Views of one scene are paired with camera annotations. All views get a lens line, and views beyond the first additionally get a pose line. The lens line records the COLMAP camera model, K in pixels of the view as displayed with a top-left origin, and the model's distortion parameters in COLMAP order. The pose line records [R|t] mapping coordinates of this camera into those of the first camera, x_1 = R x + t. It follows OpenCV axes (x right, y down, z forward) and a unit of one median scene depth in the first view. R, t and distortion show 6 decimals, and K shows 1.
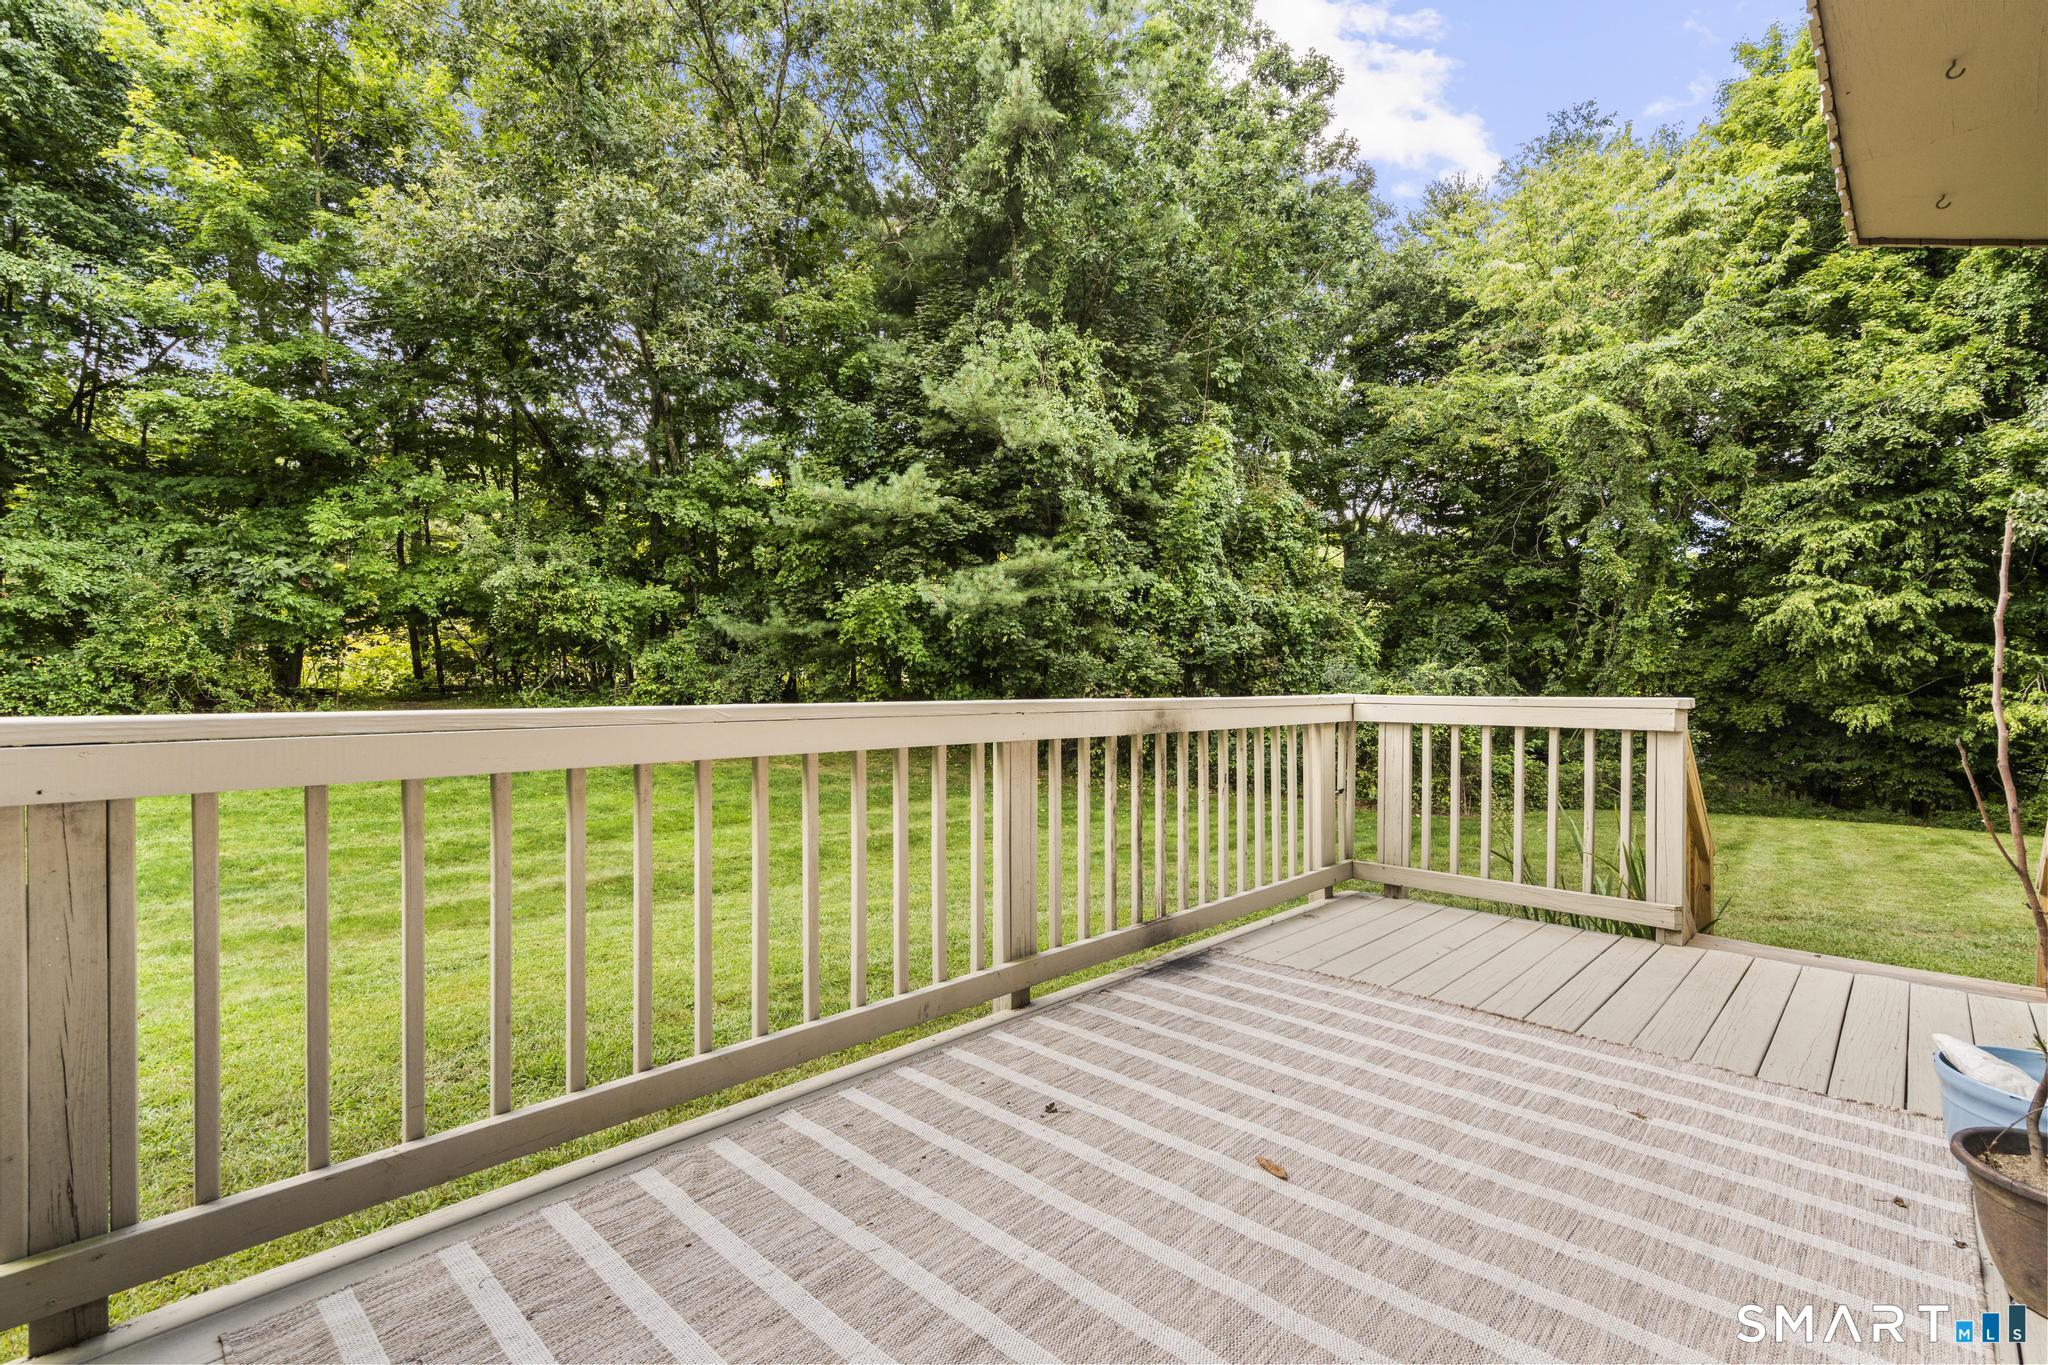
lens RADIAL K [[918.2, 0, 1022.9], [0, 918.2, 687.8], [0, 0, 1]] dist [-0.007067, 0.003557]
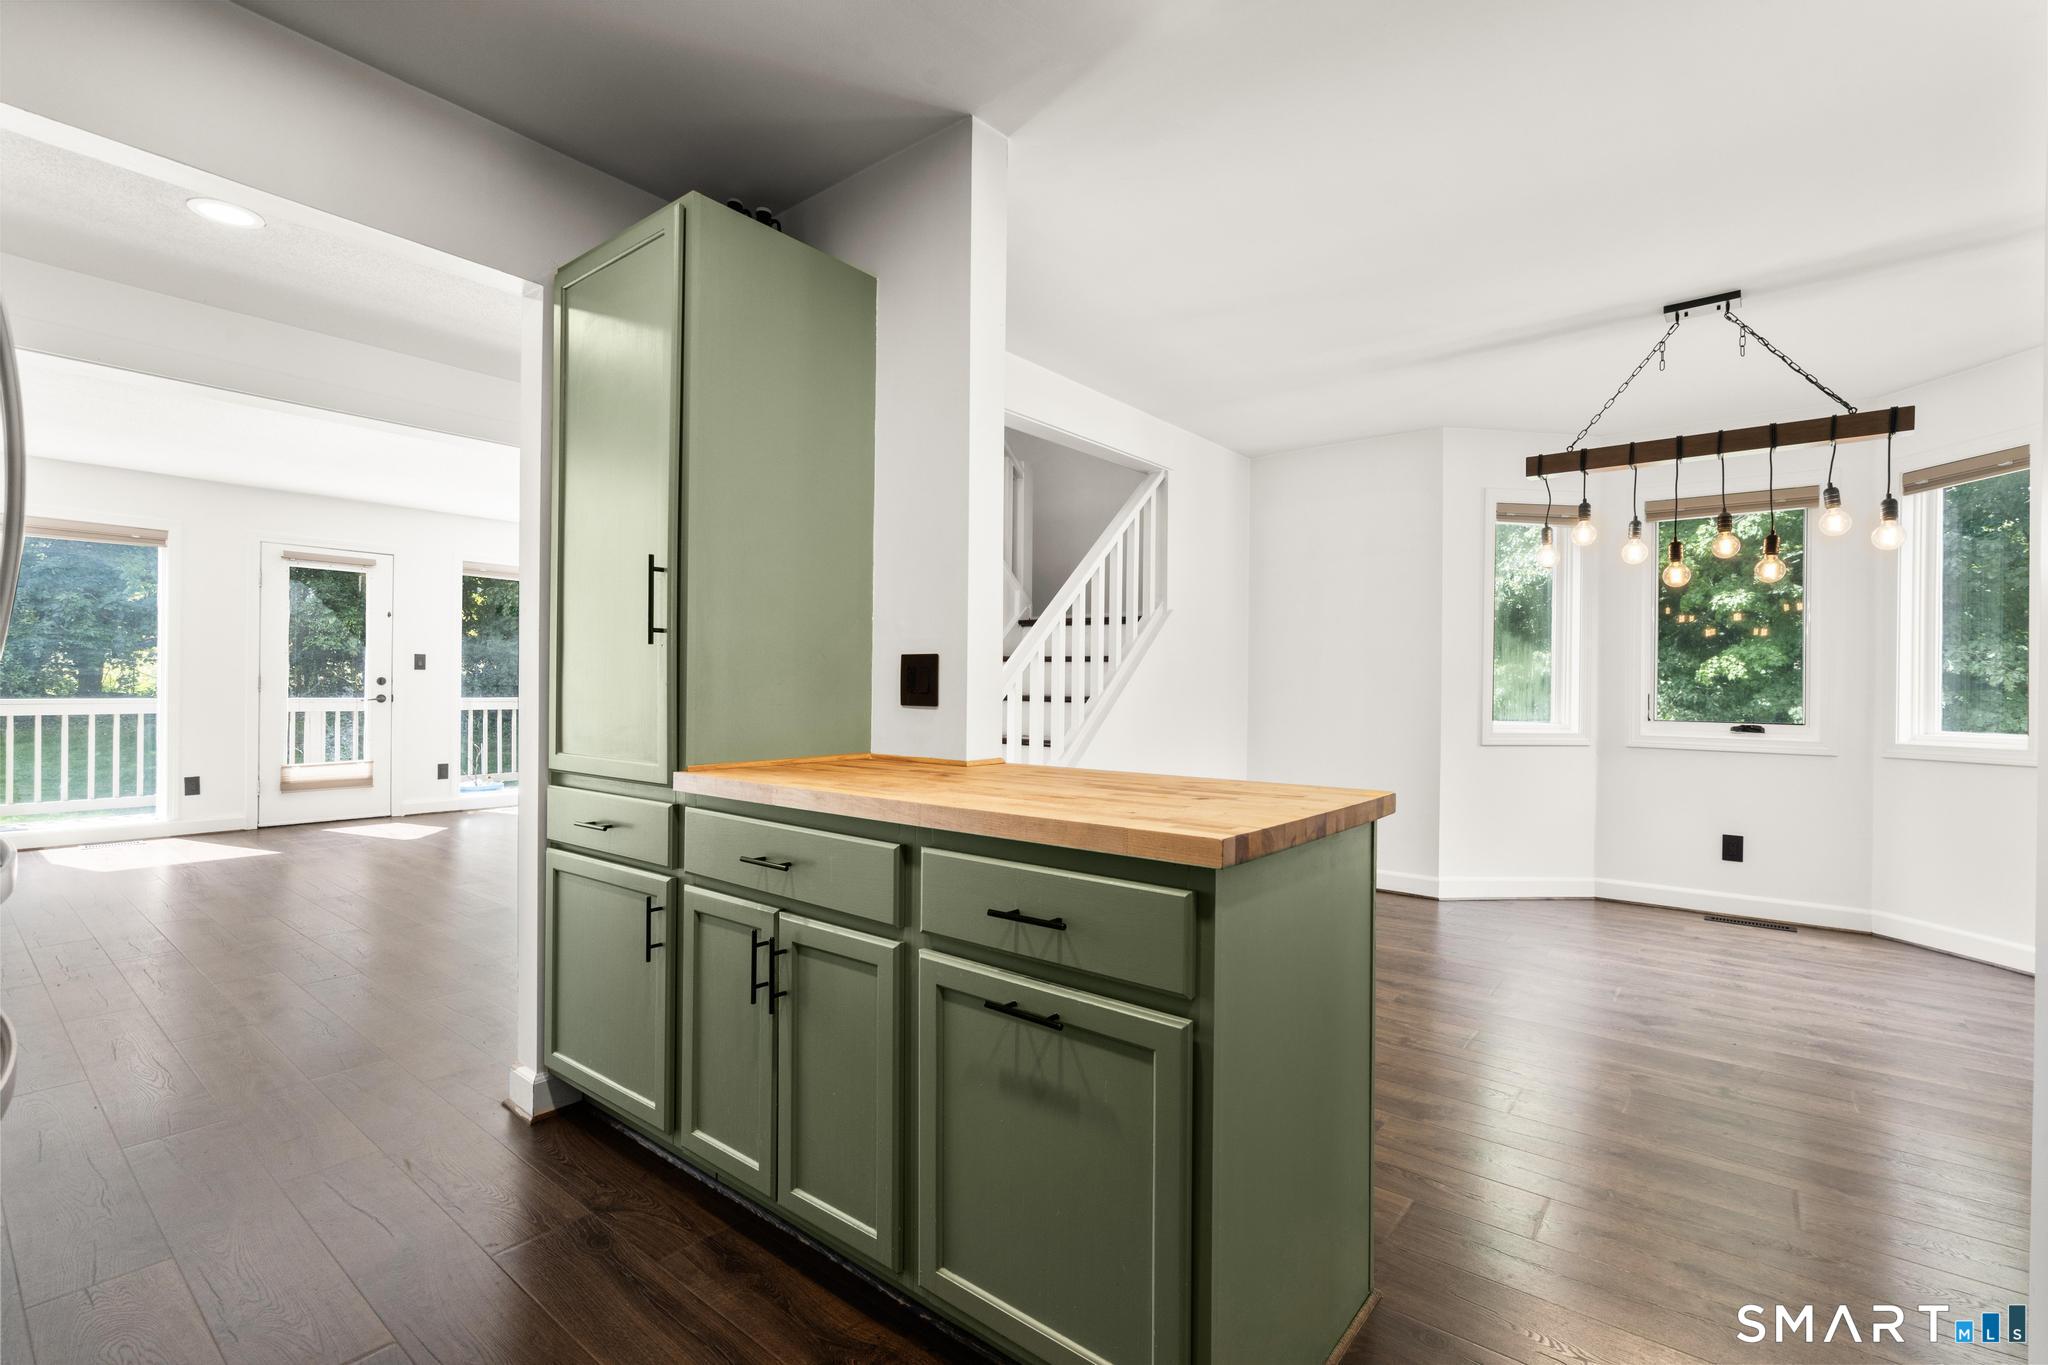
lens RADIAL K [[915.1, 0, 1028.4], [0, 915.1, 688.0], [0, 0, 1]] dist [-0.004057, -0.000343]
pose [[0.994165, 0.003766, 0.107805, 0.340615], [-0.002957, 0.999966, -0.007663, -0.000142], [-0.107831, 0.007300, 0.994142, -0.376271]]
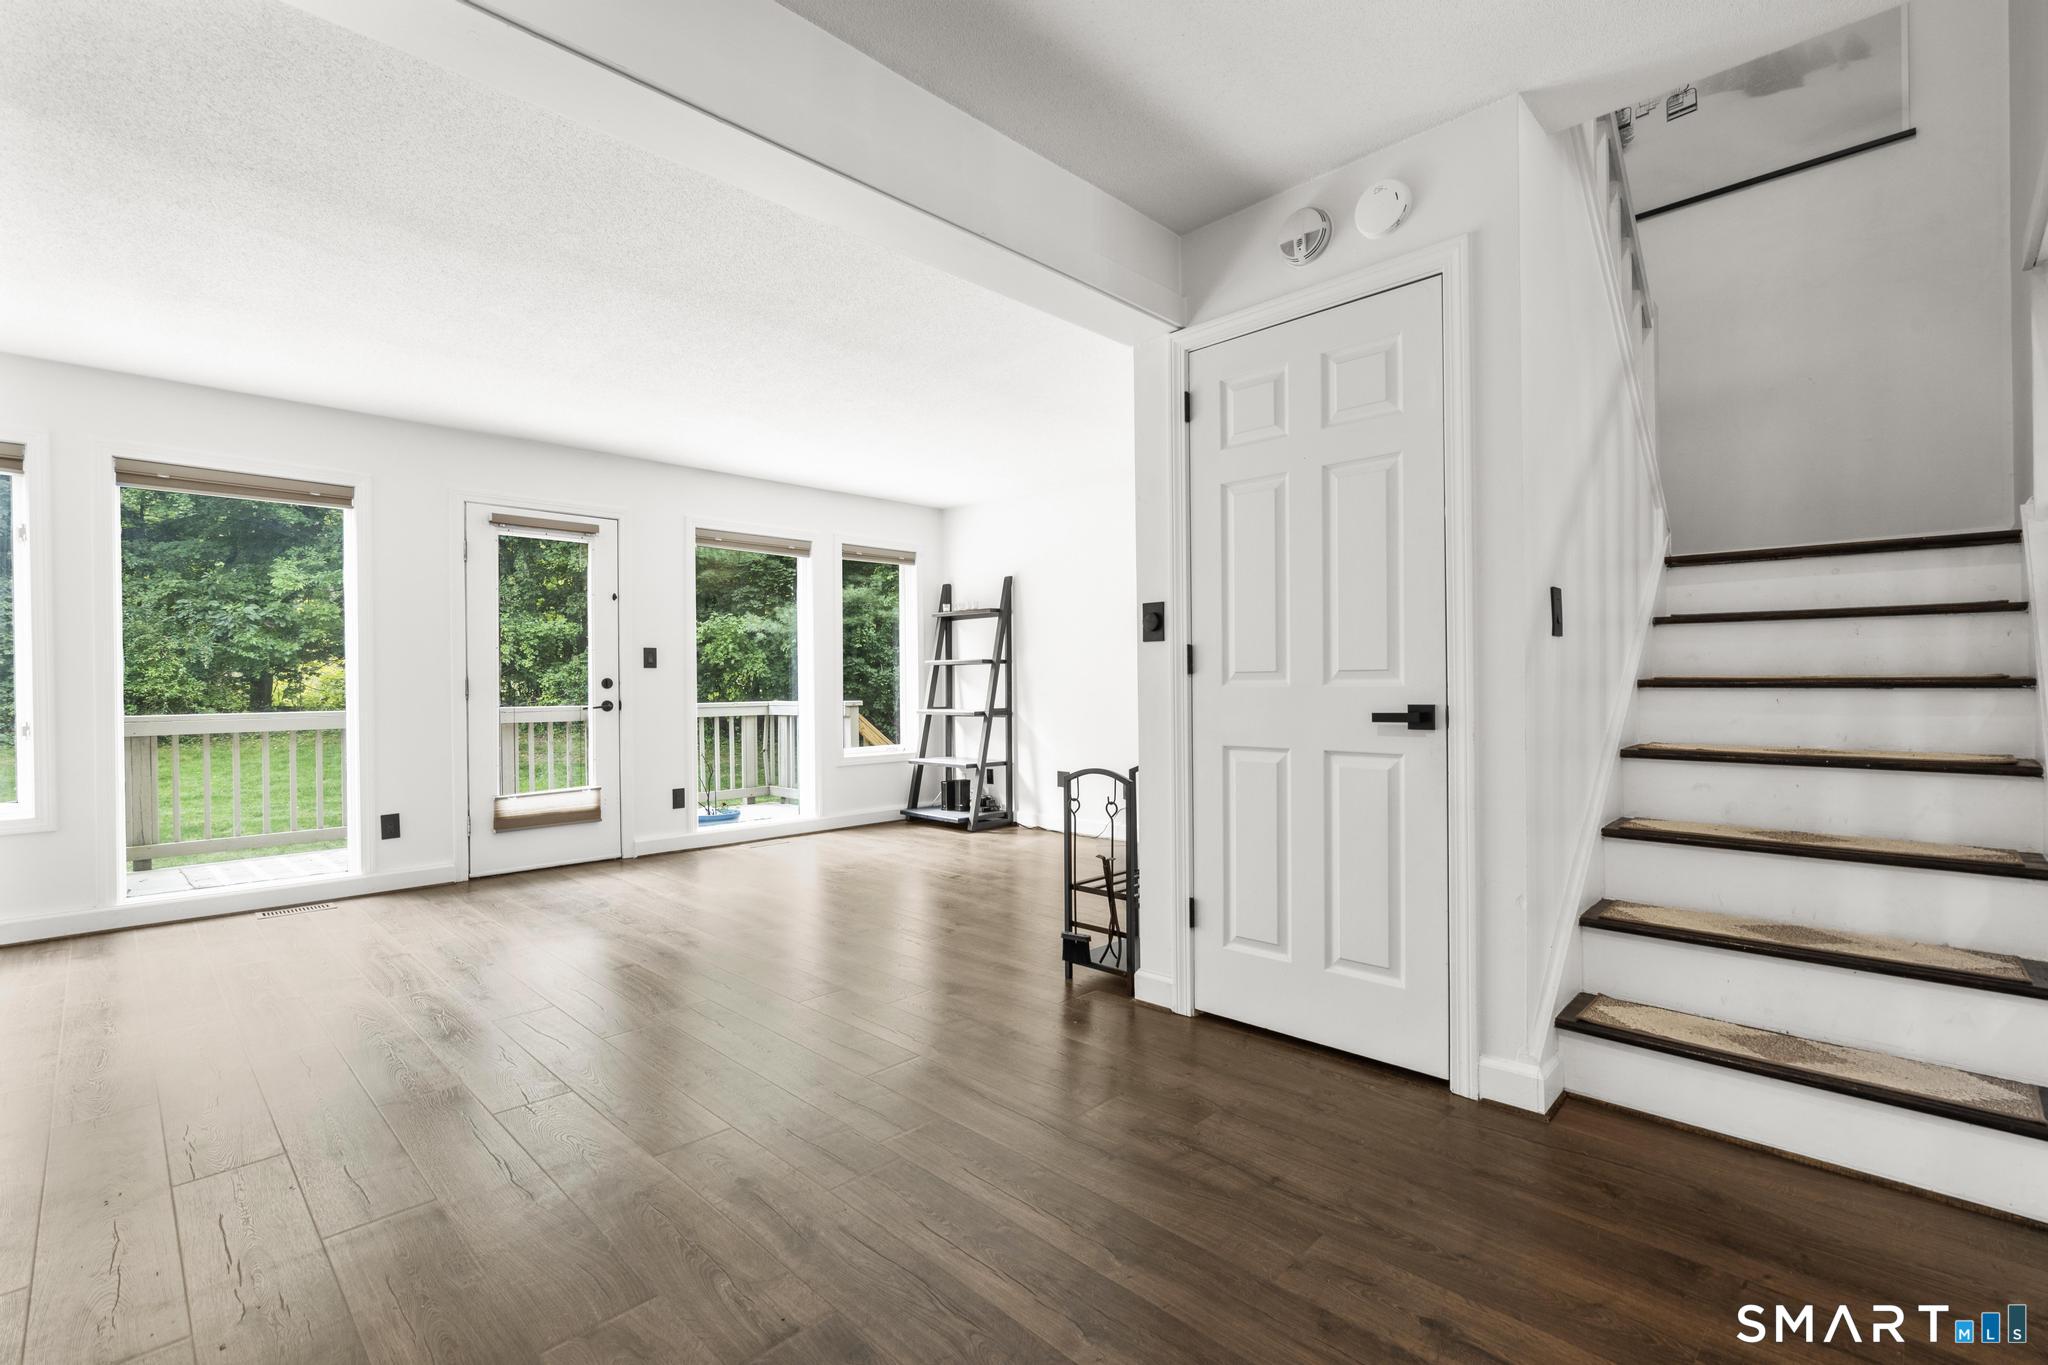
lens RADIAL K [[918.2, 0, 1022.9], [0, 918.2, 687.8], [0, 0, 1]] dist [-0.007067, 0.003557]
pose [[0.999856, -0.016700, 0.002845, 0.241543], [0.016719, 0.999837, -0.006774, 0.000519], [-0.002732, 0.006821, 0.999973, -0.258147]]
